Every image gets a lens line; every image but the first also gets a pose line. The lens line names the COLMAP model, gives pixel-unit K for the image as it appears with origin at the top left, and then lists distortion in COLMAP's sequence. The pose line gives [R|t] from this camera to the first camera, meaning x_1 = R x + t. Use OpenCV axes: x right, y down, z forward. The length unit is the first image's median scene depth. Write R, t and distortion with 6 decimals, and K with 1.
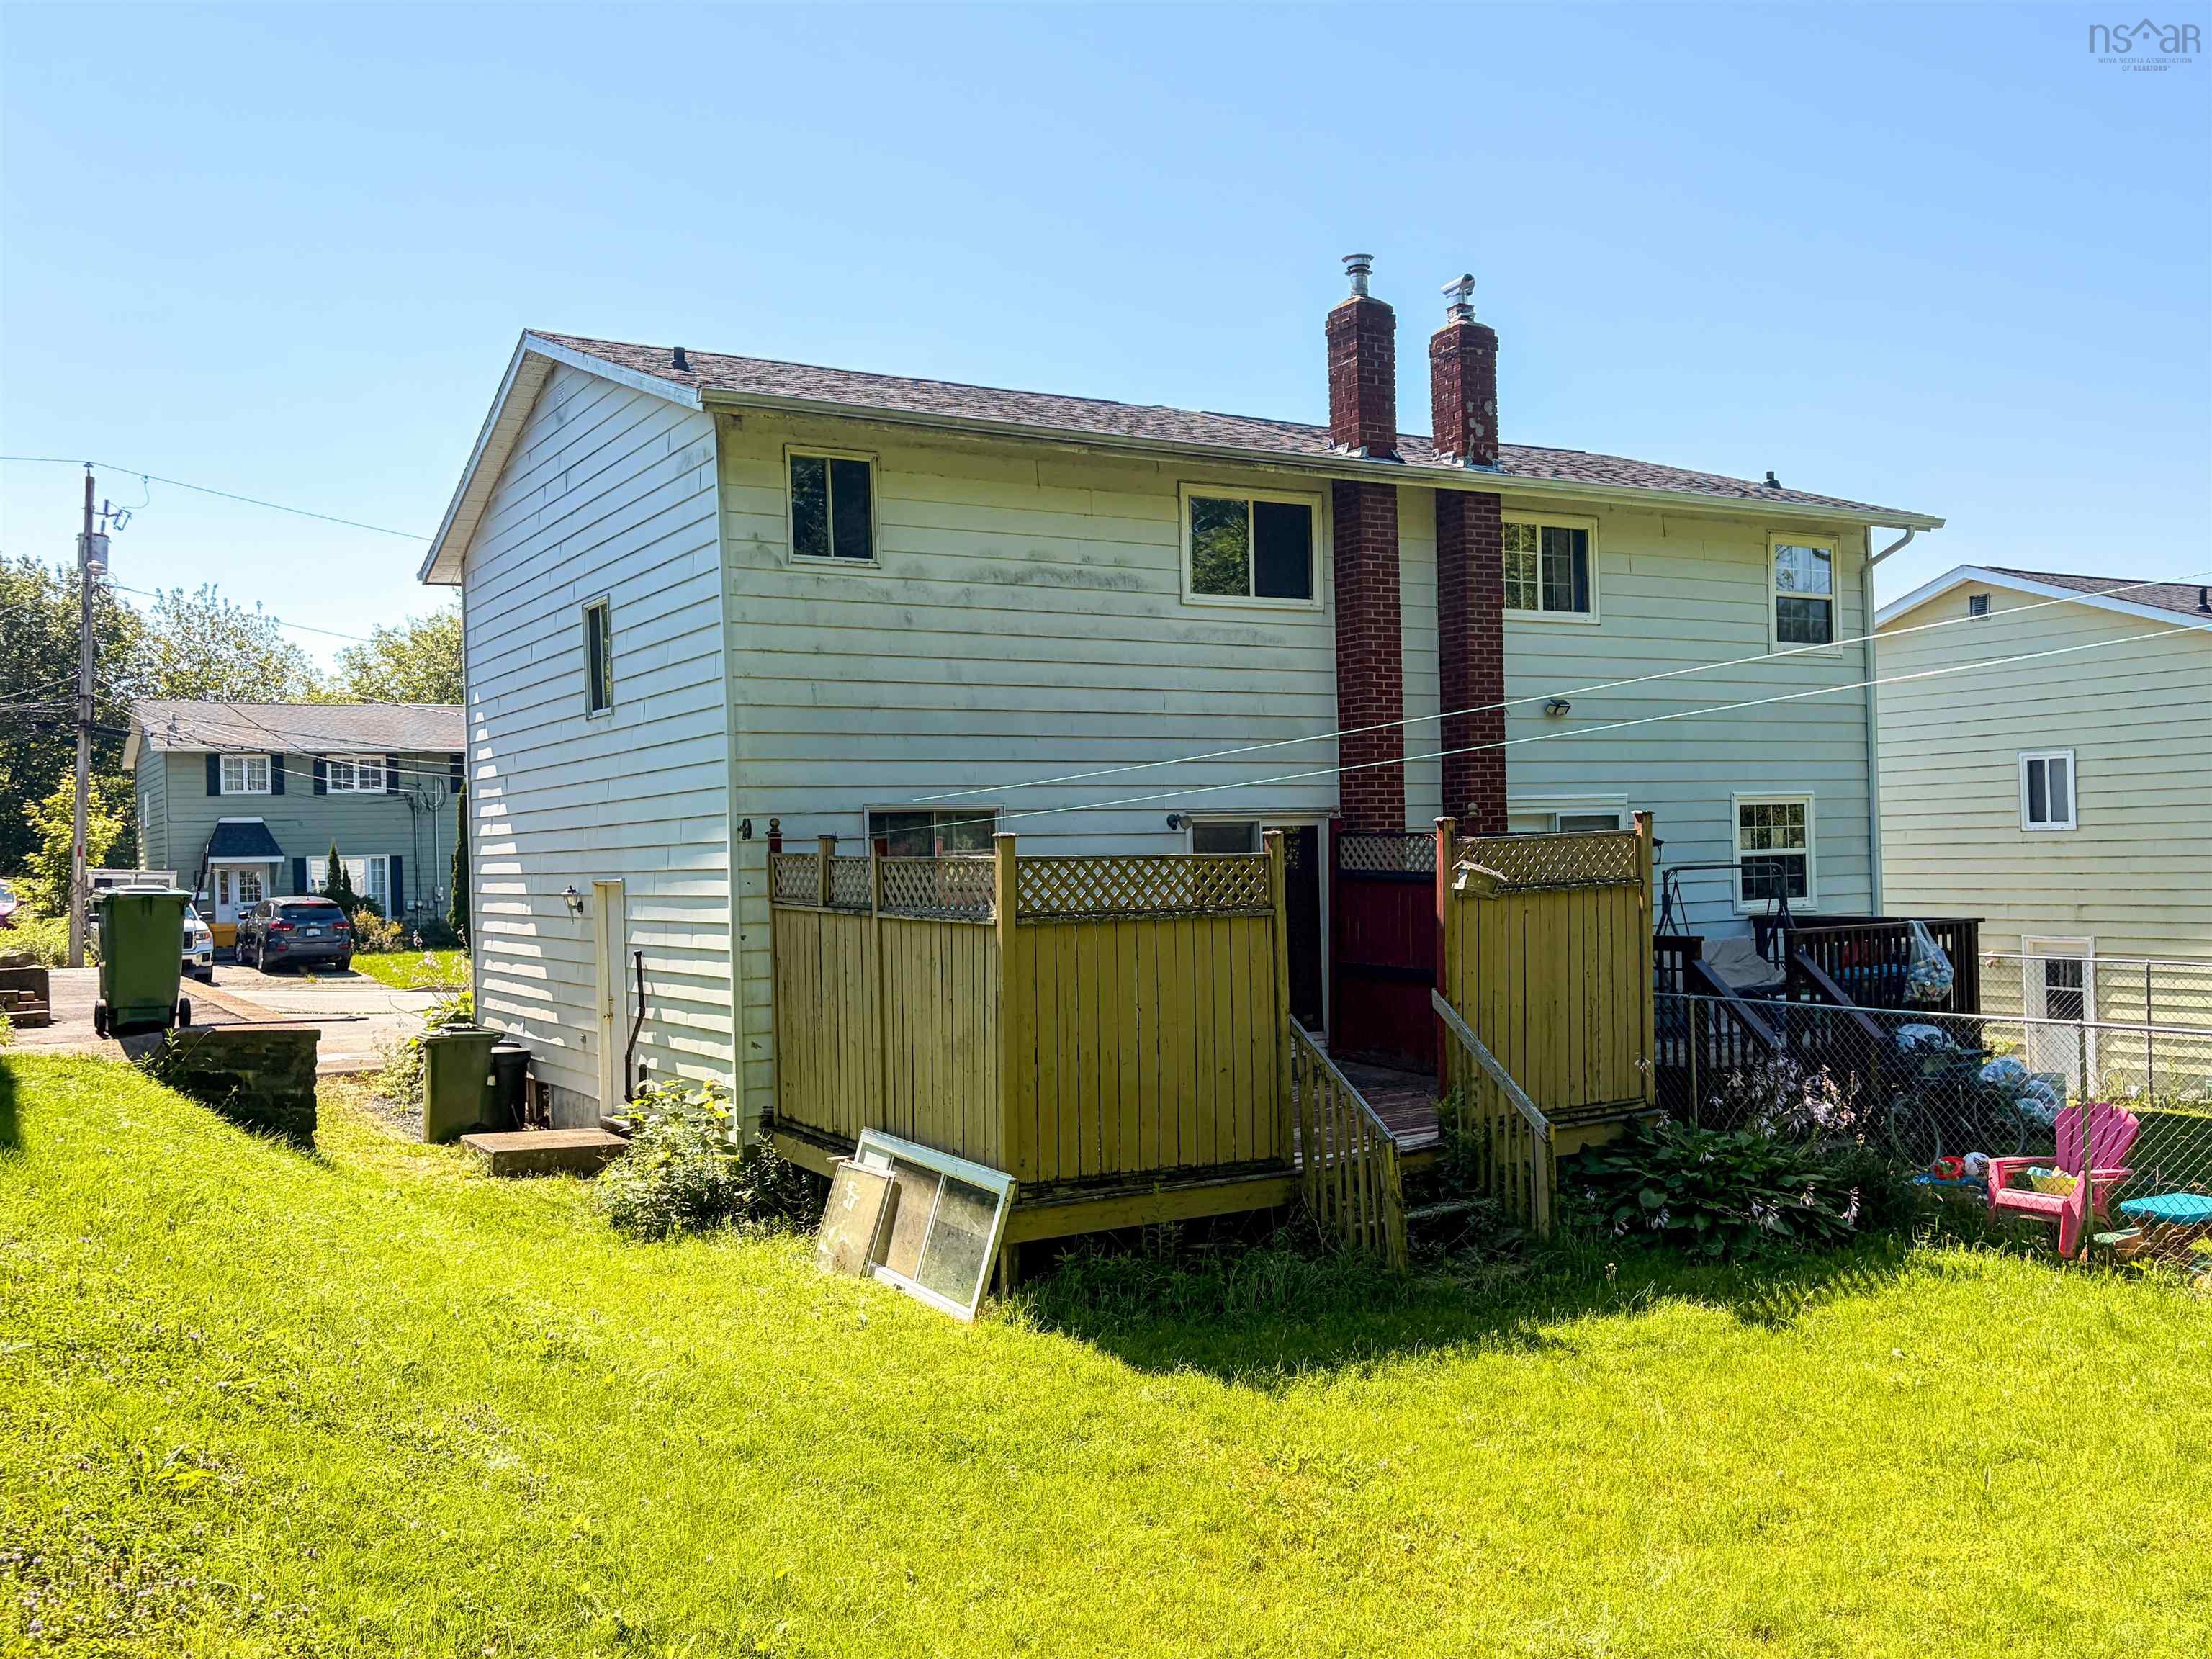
lens RADIAL K [[1868.1, 0, 1107.4], [0, 1868.1, 816.9], [0, 0, 1]] dist [0.041441, -0.015452]
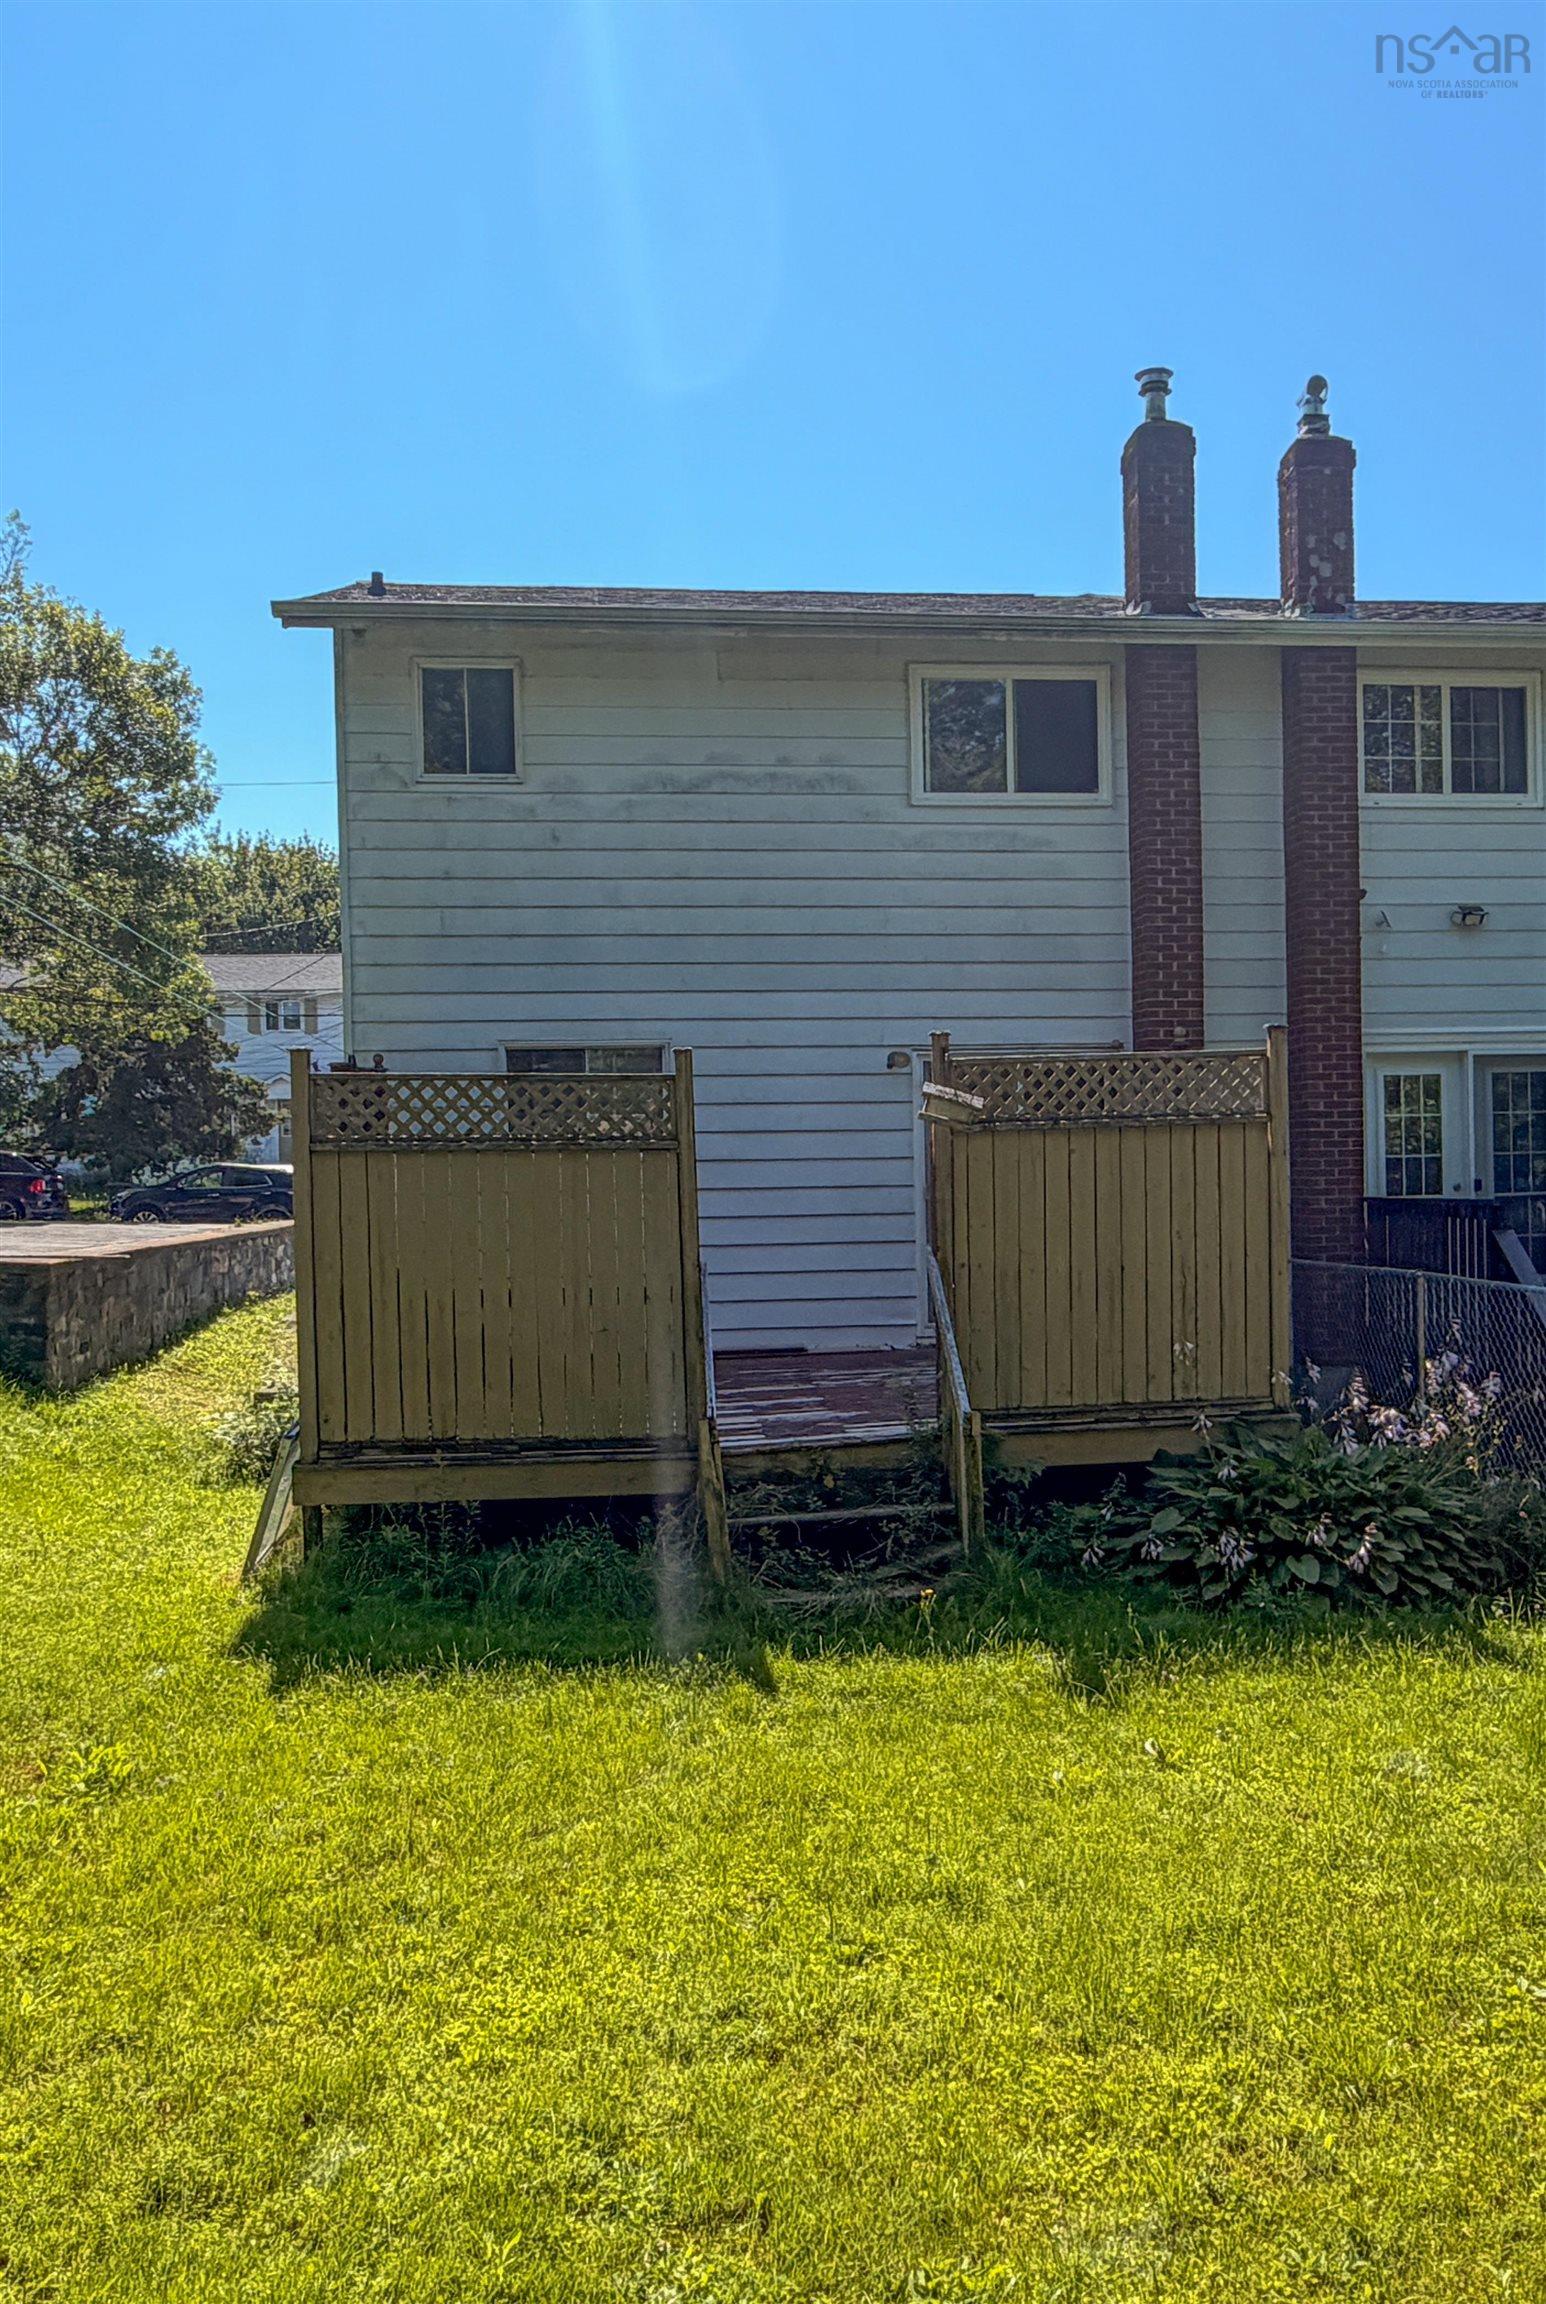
lens RADIAL K [[1911.8, 0, 780.2], [0, 1911.8, 1176.6], [0, 0, 1]] dist [-0.030060, 0.015839]
pose [[0.918102, 0.010267, -0.396211, 0.337369], [0.003754, 0.999394, 0.034596, 0.025896], [0.396326, -0.033250, 0.917508, 0.168848]]
